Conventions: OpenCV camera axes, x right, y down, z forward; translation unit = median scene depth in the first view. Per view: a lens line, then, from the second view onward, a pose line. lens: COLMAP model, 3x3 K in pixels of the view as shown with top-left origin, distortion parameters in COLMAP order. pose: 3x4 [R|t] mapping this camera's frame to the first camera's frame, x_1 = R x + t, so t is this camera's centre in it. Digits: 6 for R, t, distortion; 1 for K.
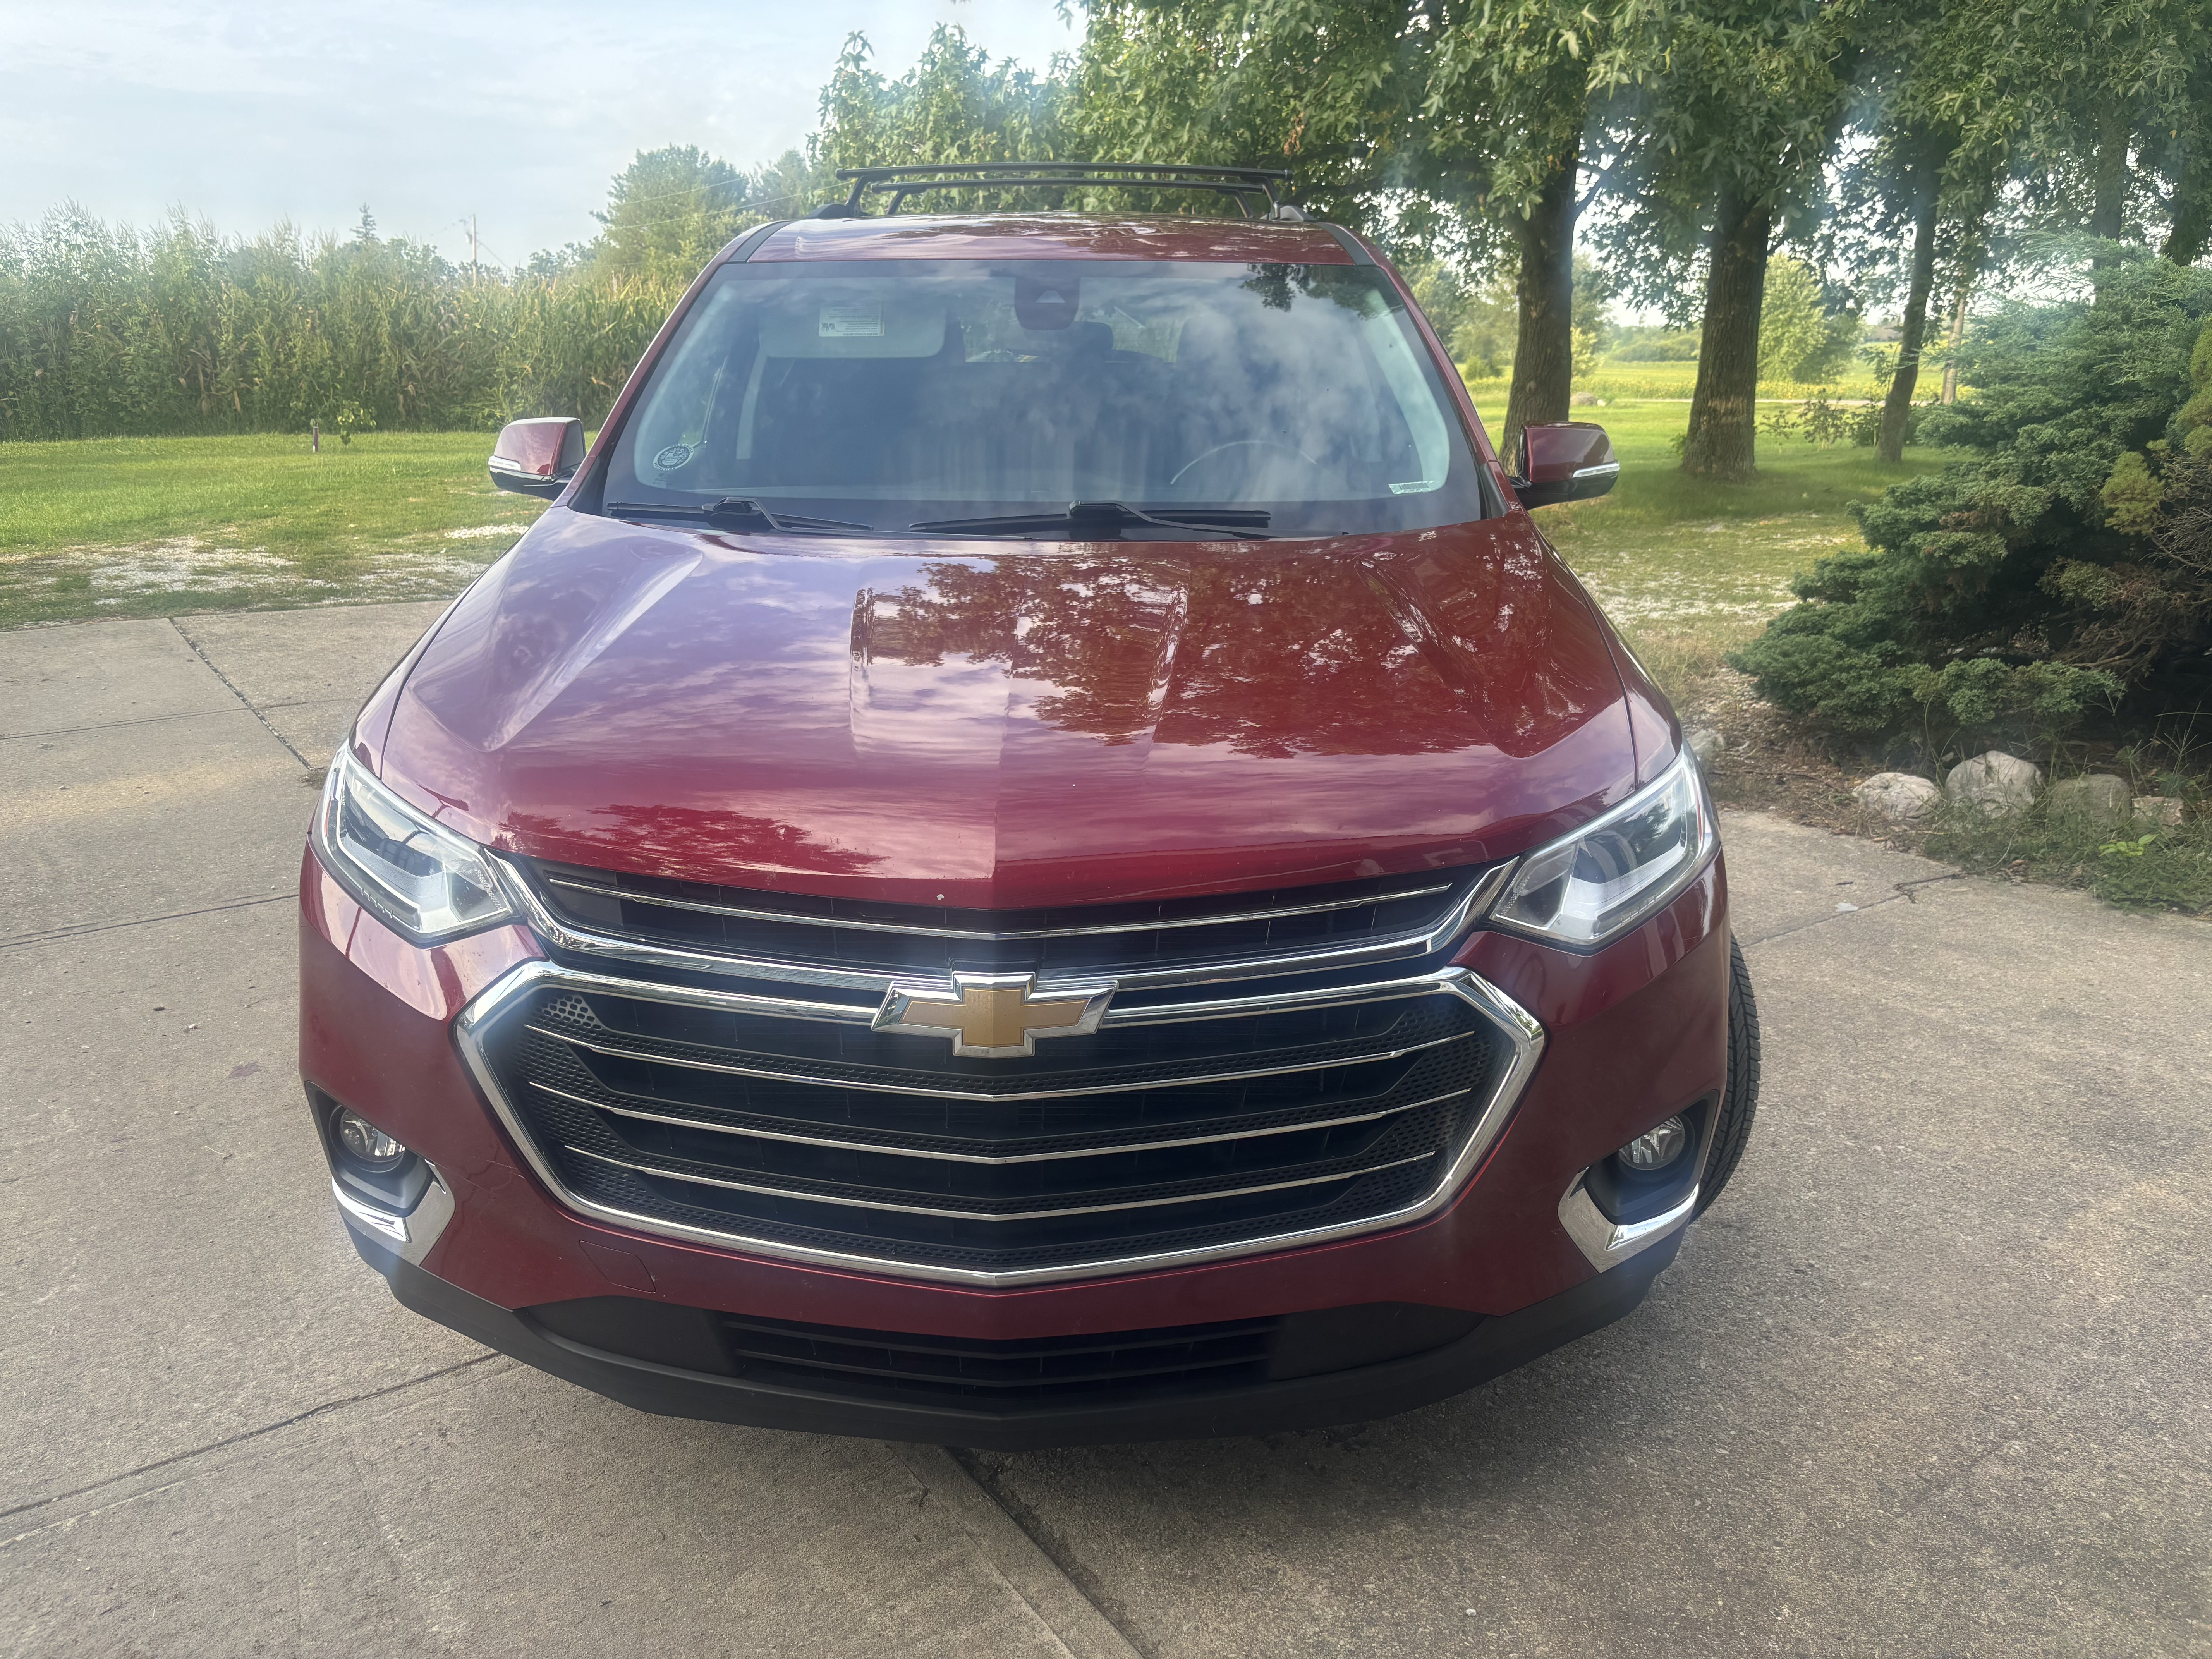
lens RADIAL K [[1679.2, 0, 1106.0], [0, 1679.2, 829.5], [0, 0, 1]] dist [-0.004708, -0.006117]
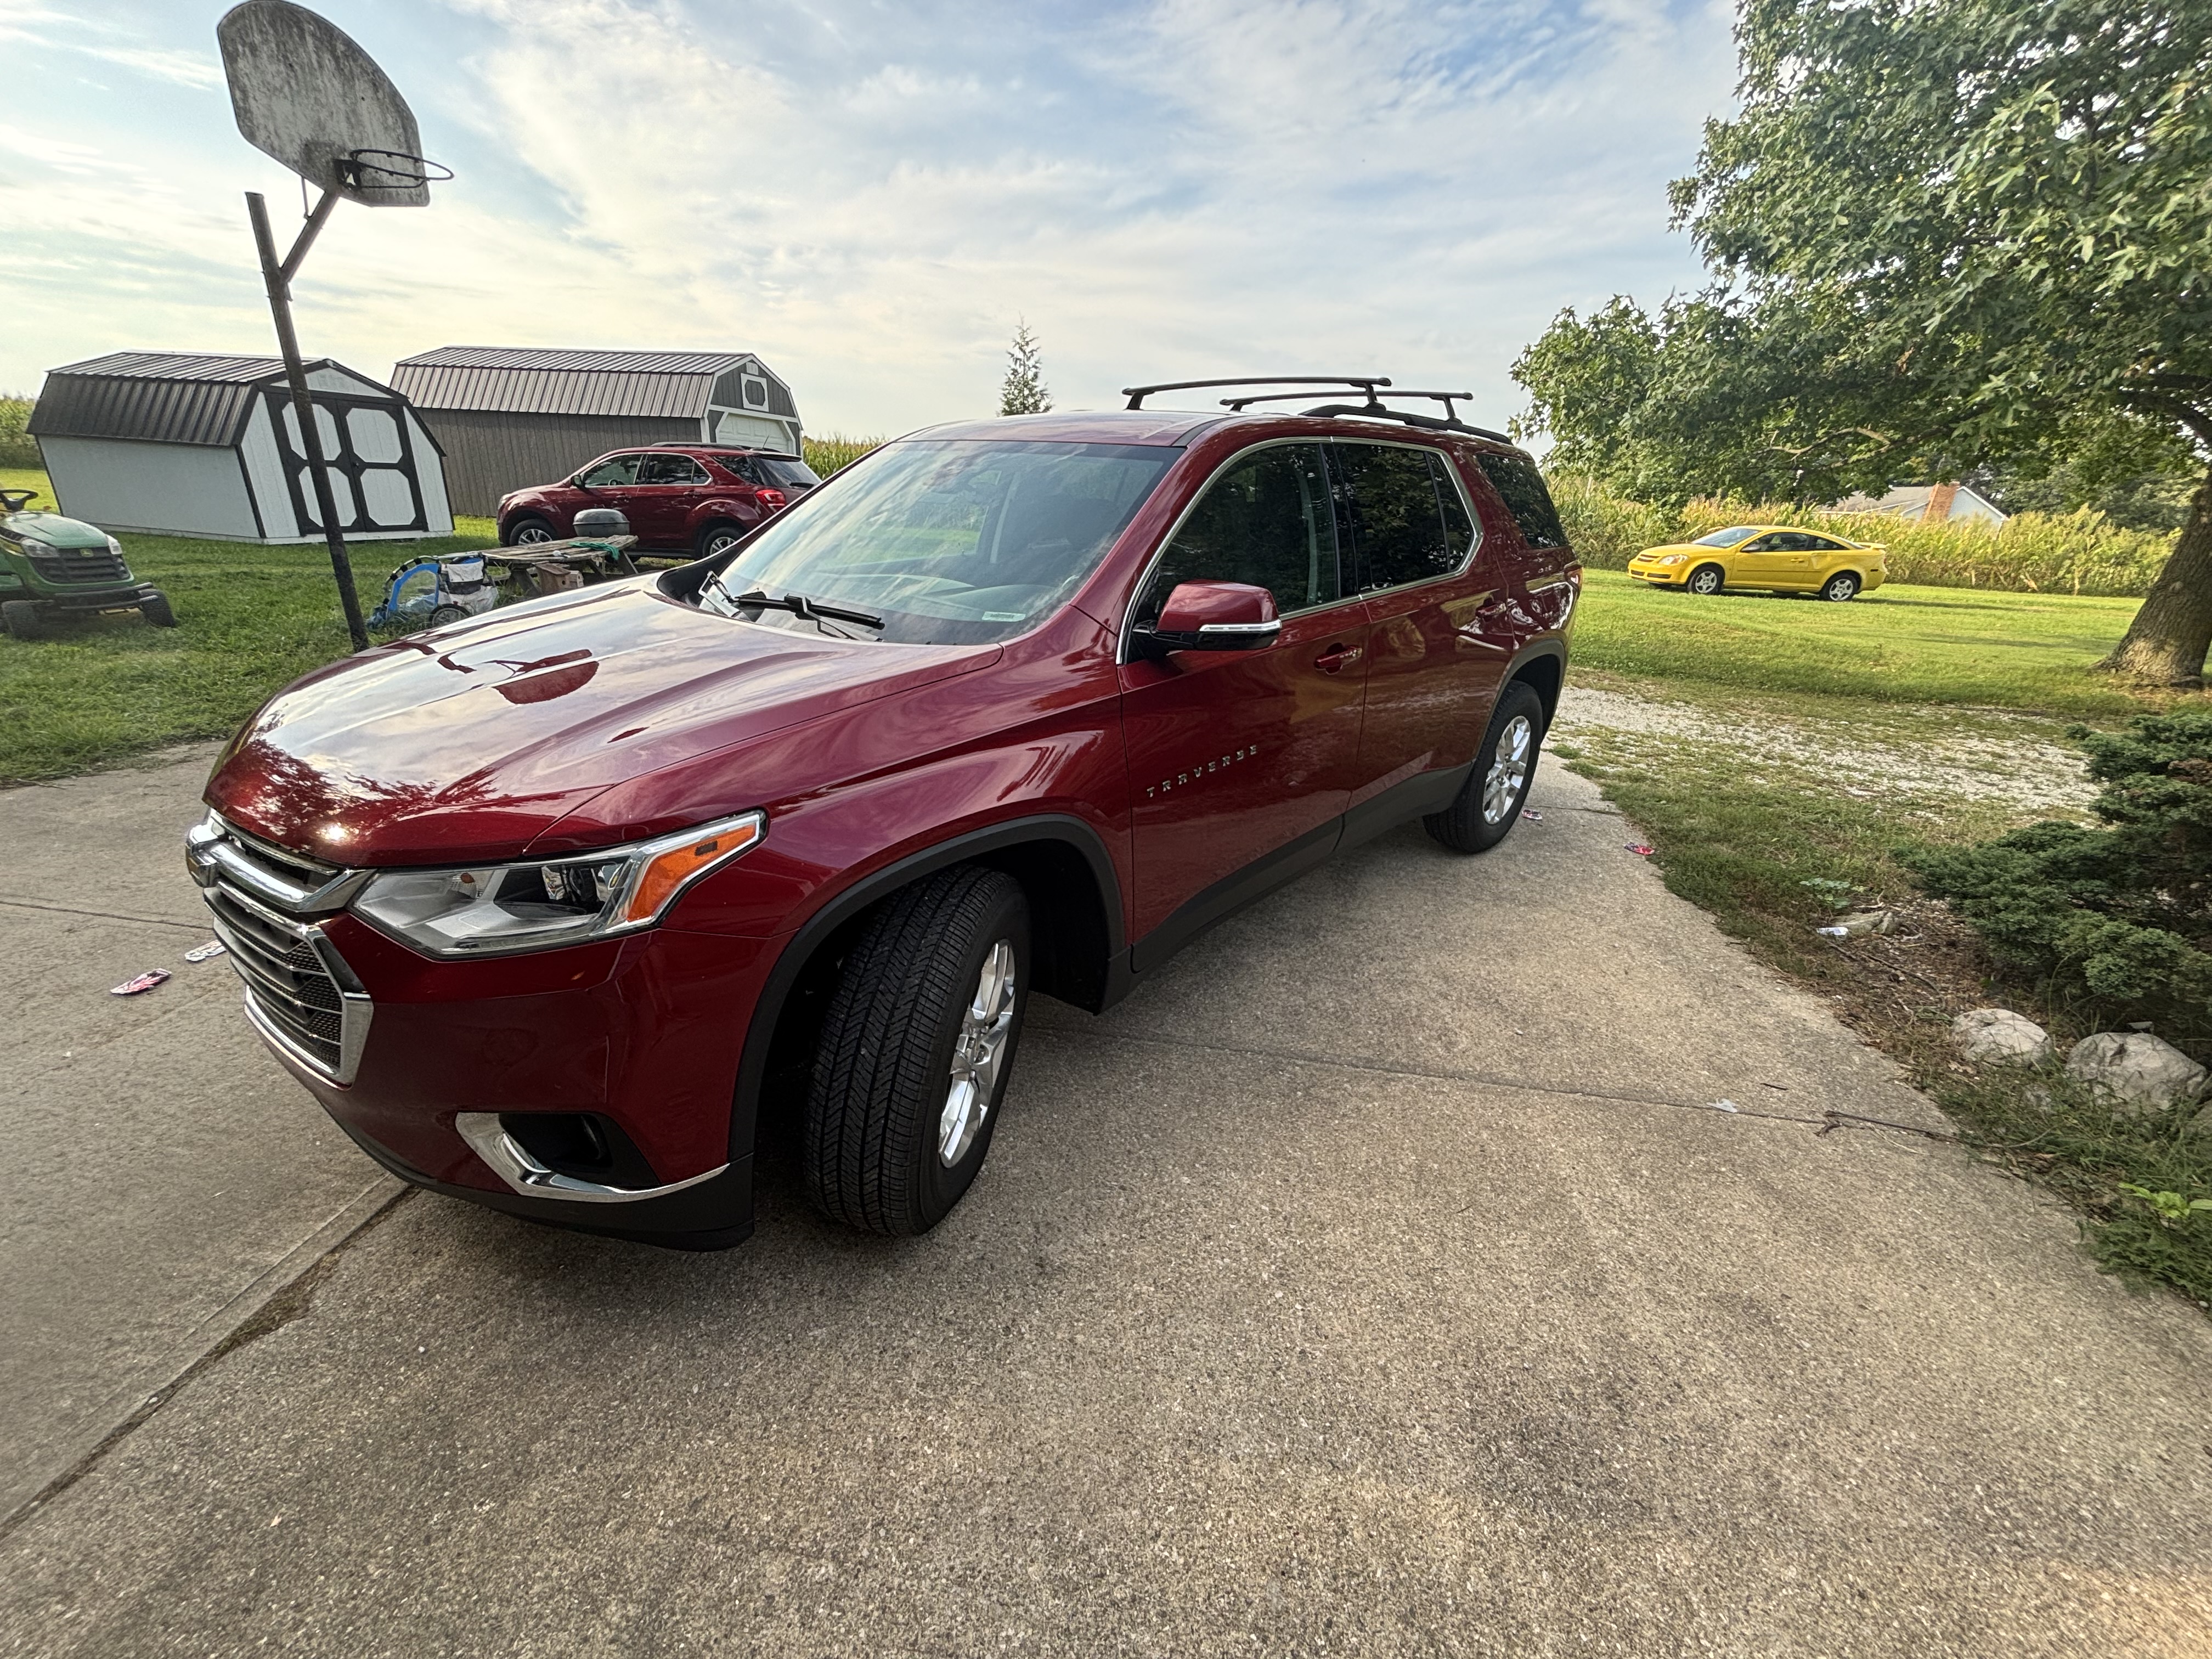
lens RADIAL K [[889.4, 0, 1106.0], [0, 889.4, 829.5], [0, 0, 1]] dist [-0.001630, 0.002138]
pose [[0.731346, 0.271562, -0.625609, 0.656620], [-0.233603, 0.961564, 0.144307, -0.150102], [0.640752, 0.040606, 0.766674, 0.484833]]
